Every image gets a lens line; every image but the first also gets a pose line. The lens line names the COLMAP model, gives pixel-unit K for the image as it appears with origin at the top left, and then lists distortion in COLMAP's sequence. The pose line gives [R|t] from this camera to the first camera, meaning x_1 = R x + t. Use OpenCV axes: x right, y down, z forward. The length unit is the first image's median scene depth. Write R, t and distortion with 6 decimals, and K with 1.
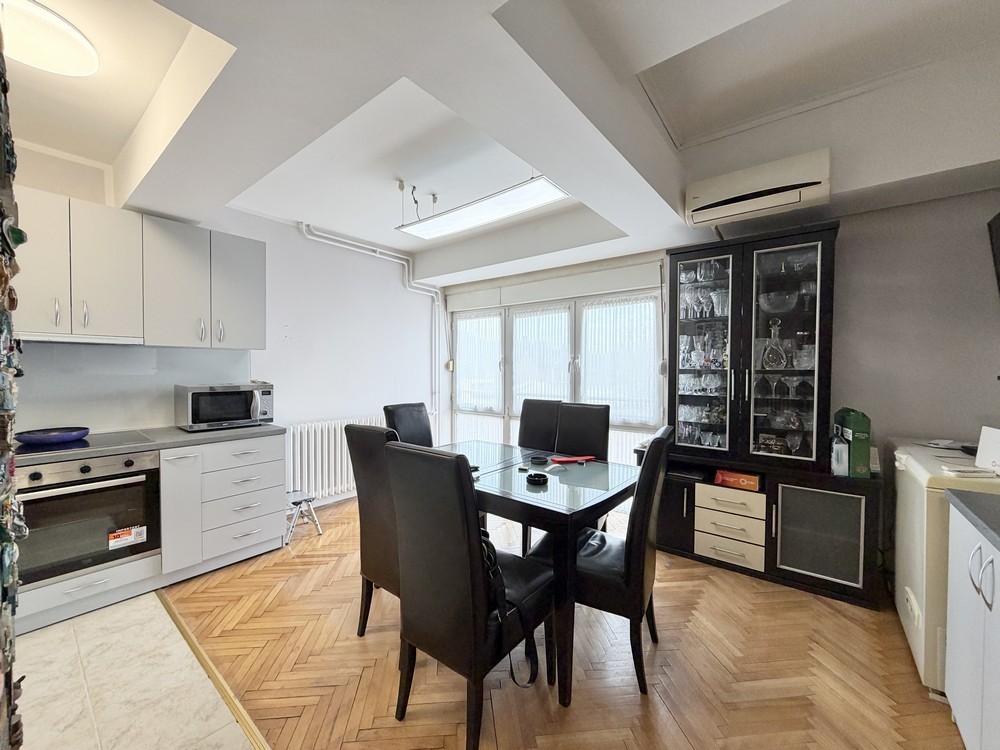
lens RADIAL K [[397.3, 0, 497.6], [0, 397.3, 374.5], [0, 0, 1]] dist [-0.001721, 0.000166]
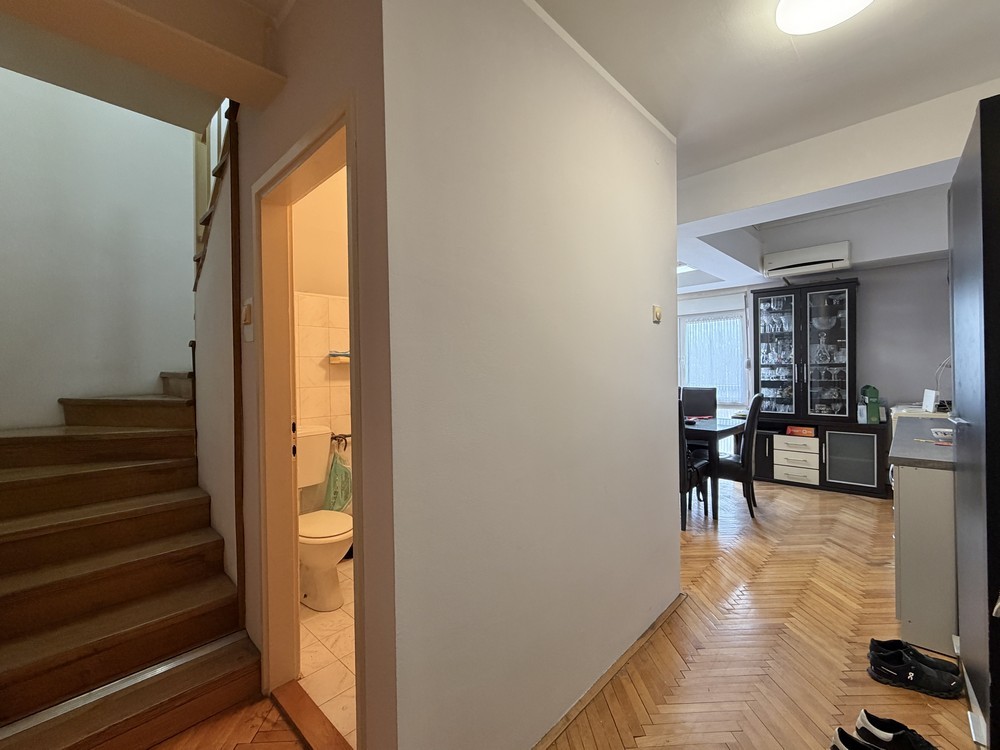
lens RADIAL K [[430.0, 0, 500.0], [0, 430.0, 375.0], [0, 0, 1]] dist [0.001001, -0.000028]
pose [[0.996202, -0.022050, -0.084230, -0.468463], [0.021745, 0.999753, -0.004536, 0.013873], [0.084309, 0.002687, 0.996436, -0.857501]]
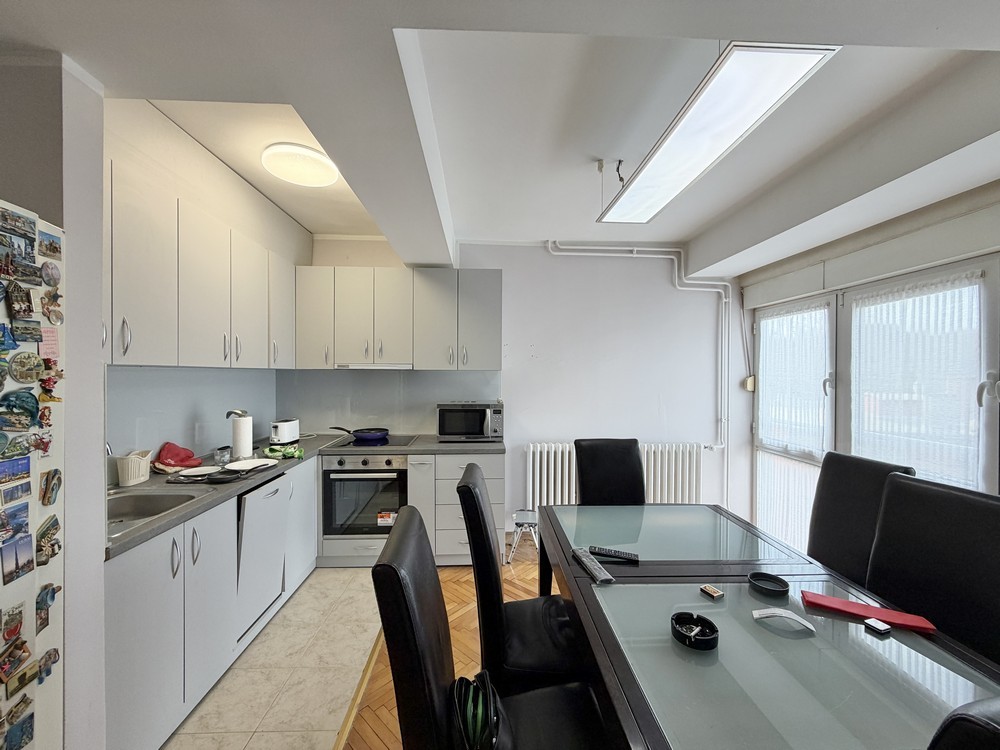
lens RADIAL K [[397.3, 0, 497.6], [0, 397.3, 374.5], [0, 0, 1]] dist [-0.001721, 0.000166]
pose [[0.656766, 0.001083, -0.754094, 0.202554], [-0.014868, 0.999823, -0.011512, -0.038308], [0.753948, 0.018773, 0.656666, 0.291911]]
